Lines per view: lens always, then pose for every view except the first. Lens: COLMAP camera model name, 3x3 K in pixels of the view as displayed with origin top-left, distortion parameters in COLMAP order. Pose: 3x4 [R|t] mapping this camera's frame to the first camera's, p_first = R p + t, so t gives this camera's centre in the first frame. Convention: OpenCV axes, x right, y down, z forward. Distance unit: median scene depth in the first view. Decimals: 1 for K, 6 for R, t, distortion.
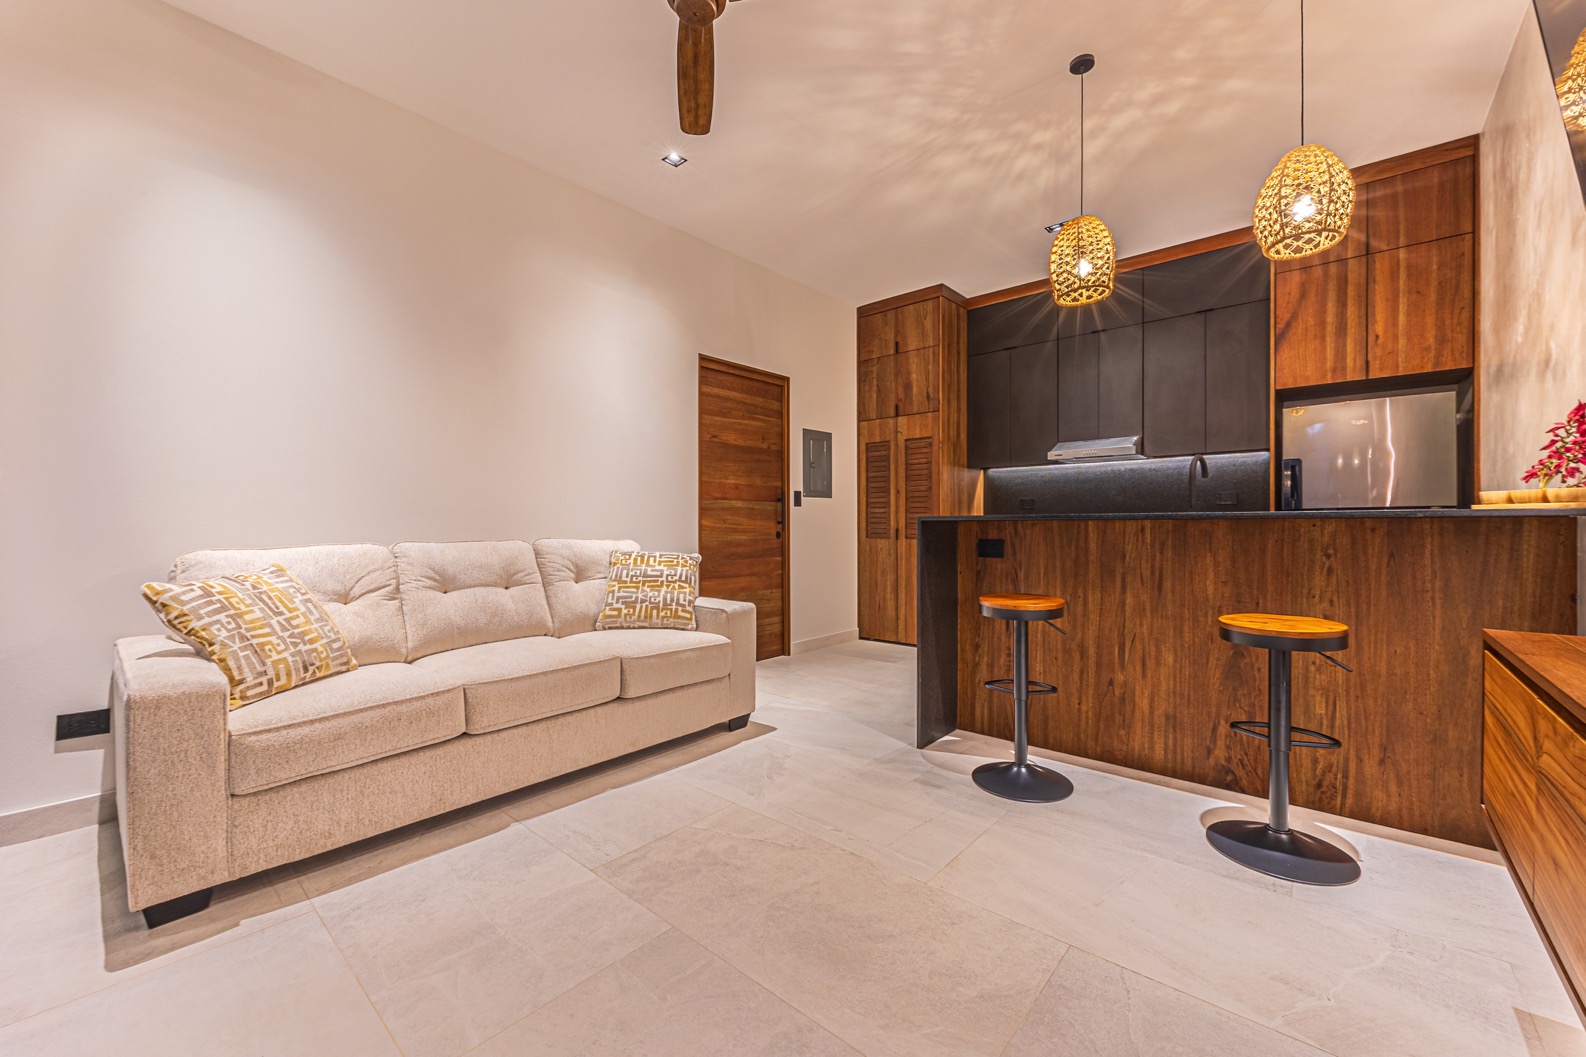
lens RADIAL K [[627.1, 0, 797.0], [0, 627.1, 527.3], [0, 0, 1]] dist [-0.005560, 0.000336]
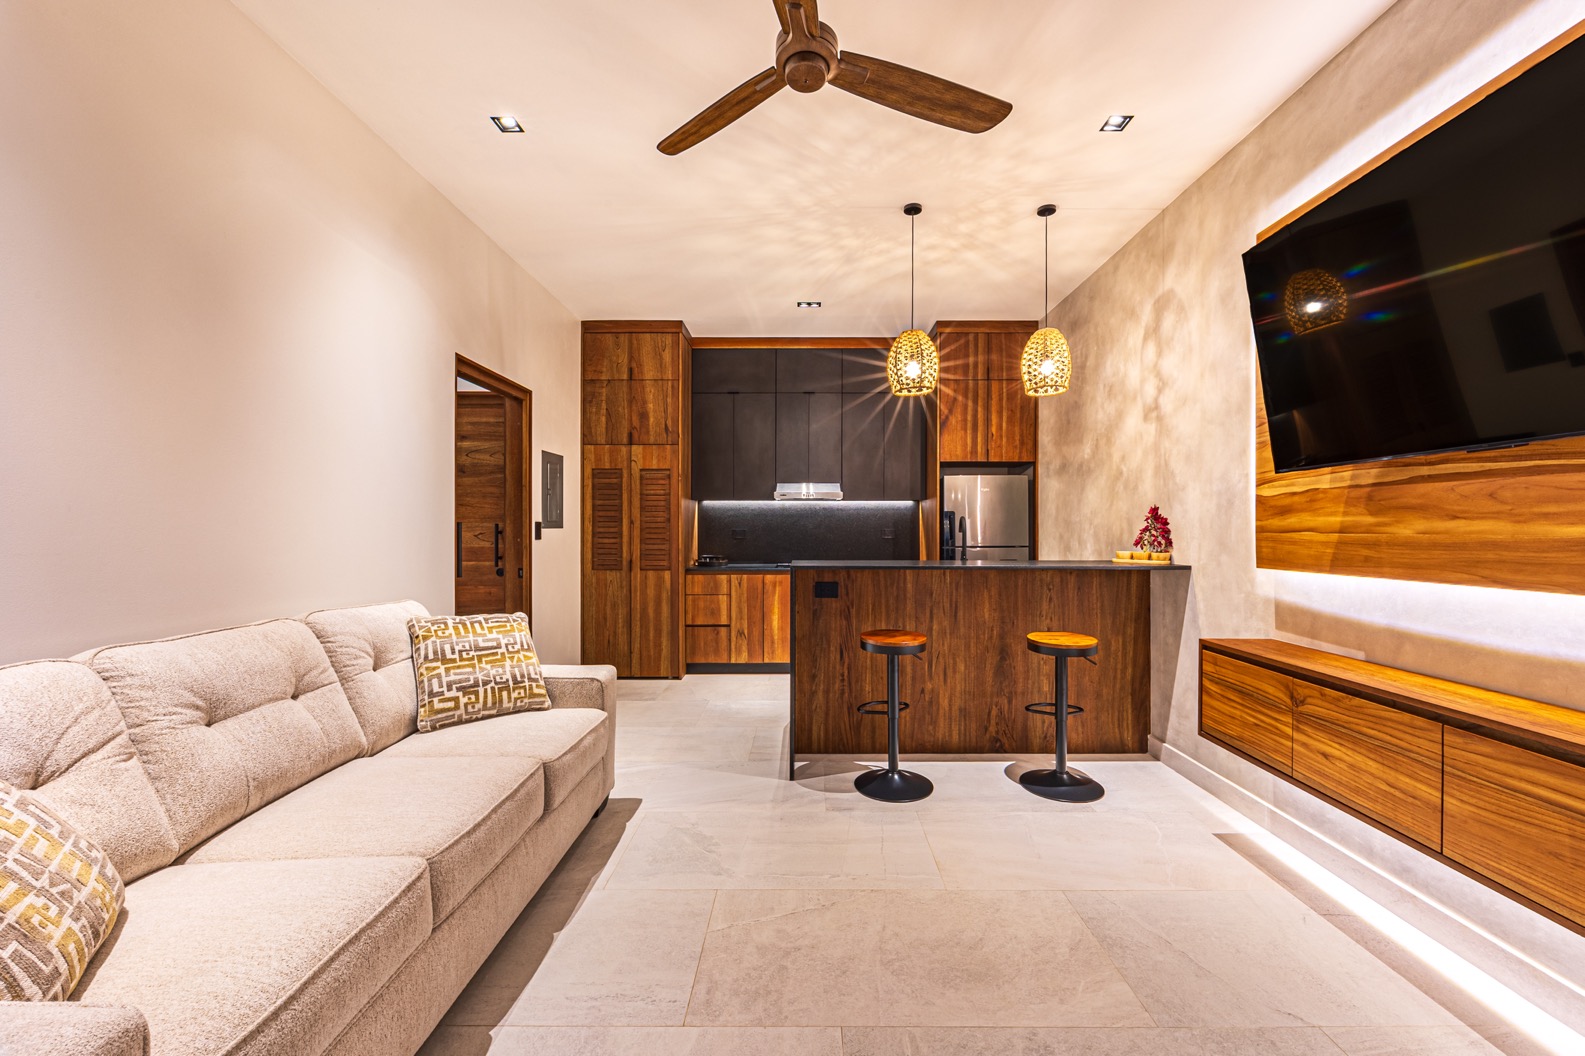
lens RADIAL K [[626.7, 0, 799.6], [0, 626.7, 529.3], [0, 0, 1]] dist [-0.005560, 0.000336]
pose [[0.752661, 0.003183, 0.658401, -0.467209], [-0.001677, 0.999994, -0.002917, -0.071071], [-0.658407, 0.001092, 0.752662, 0.161690]]
